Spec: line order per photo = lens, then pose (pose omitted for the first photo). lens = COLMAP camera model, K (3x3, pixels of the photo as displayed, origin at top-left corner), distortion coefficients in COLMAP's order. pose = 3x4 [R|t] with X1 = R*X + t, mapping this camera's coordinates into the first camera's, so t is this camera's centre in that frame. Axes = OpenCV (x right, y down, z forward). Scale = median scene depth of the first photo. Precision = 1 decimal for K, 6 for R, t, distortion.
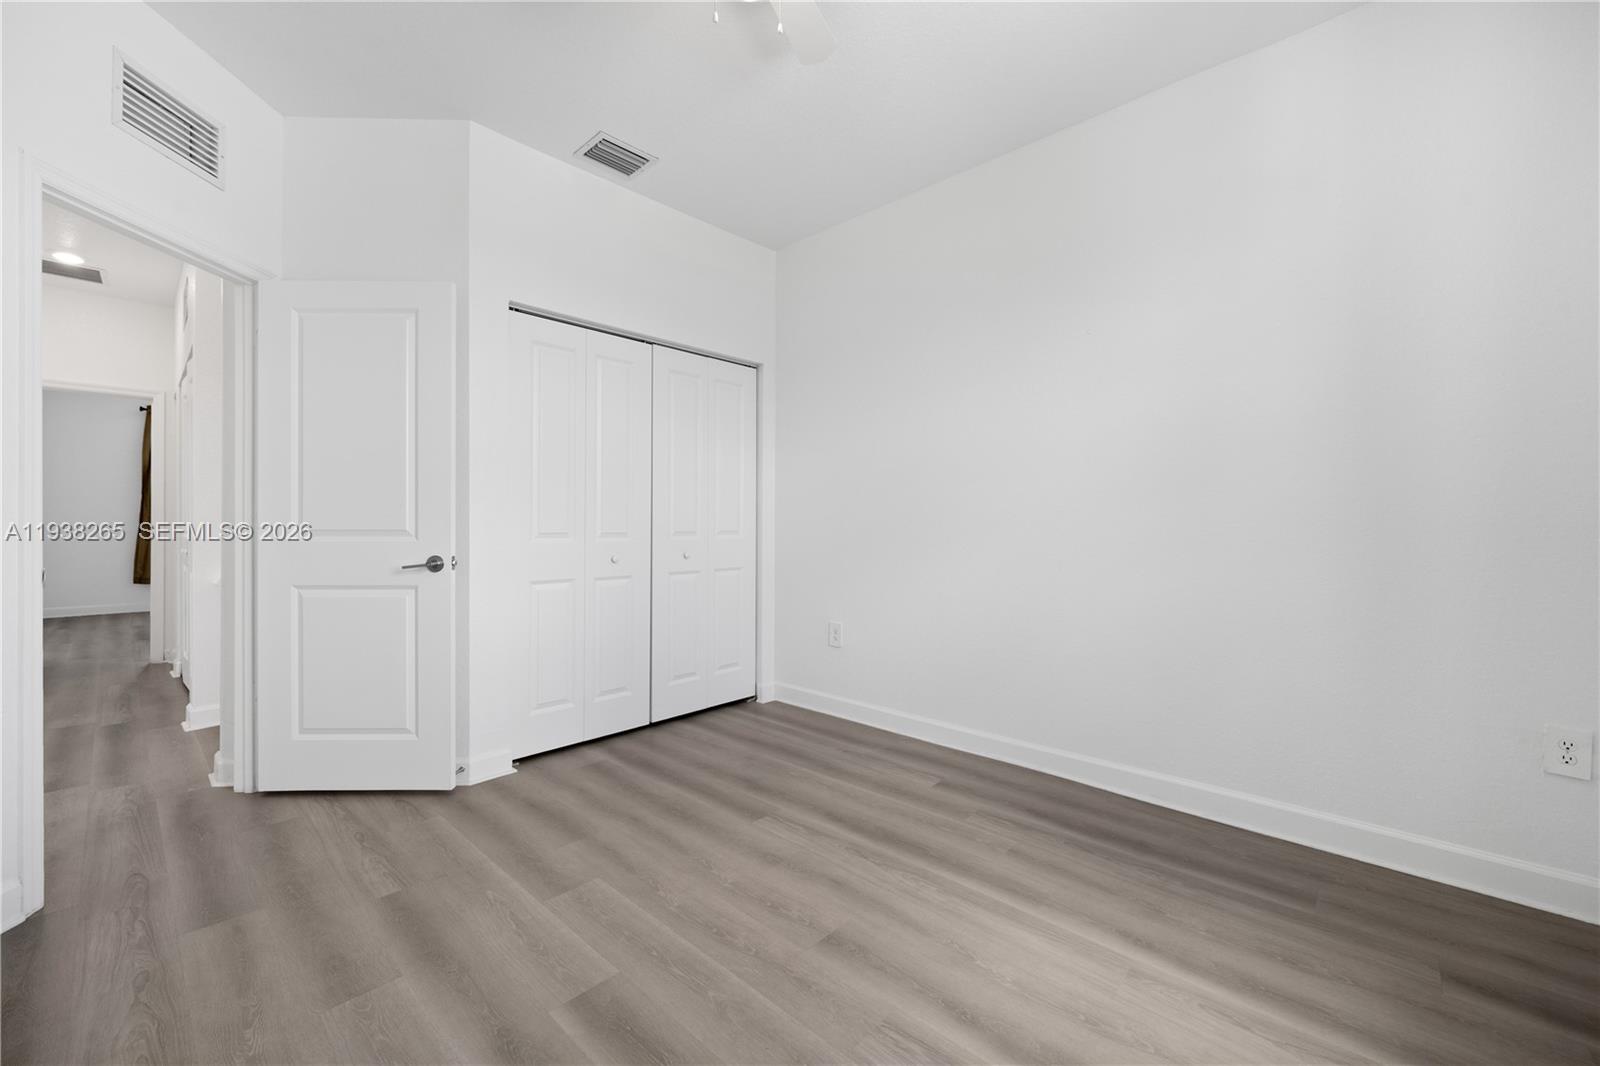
lens RADIAL K [[644.6, 0, 787.3], [0, 644.6, 530.8], [0, 0, 1]] dist [-0.003132, -0.000357]
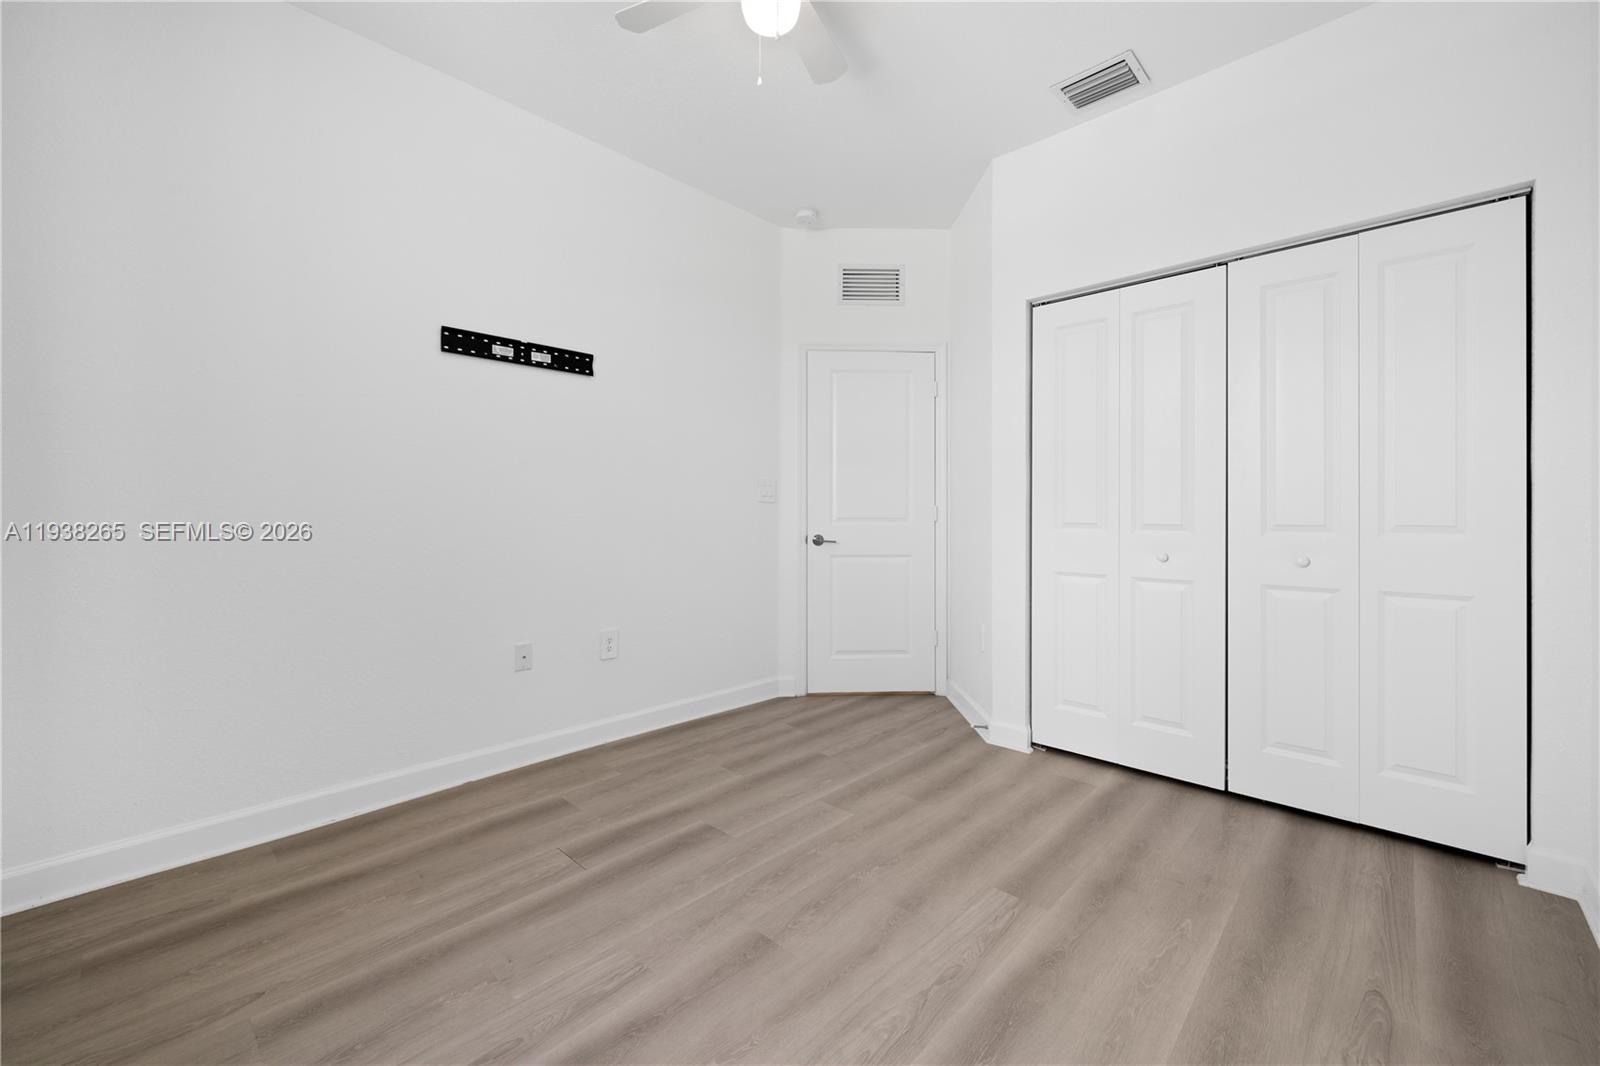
lens RADIAL K [[644.6, 0, 786.8], [0, 644.6, 518.1], [0, 0, 1]] dist [-0.003132, -0.000357]
pose [[-0.016475, 0.006368, -0.999844, 0.756308], [-0.010327, 0.999925, 0.006539, -0.007843], [0.999811, 0.010433, -0.016408, 0.763847]]
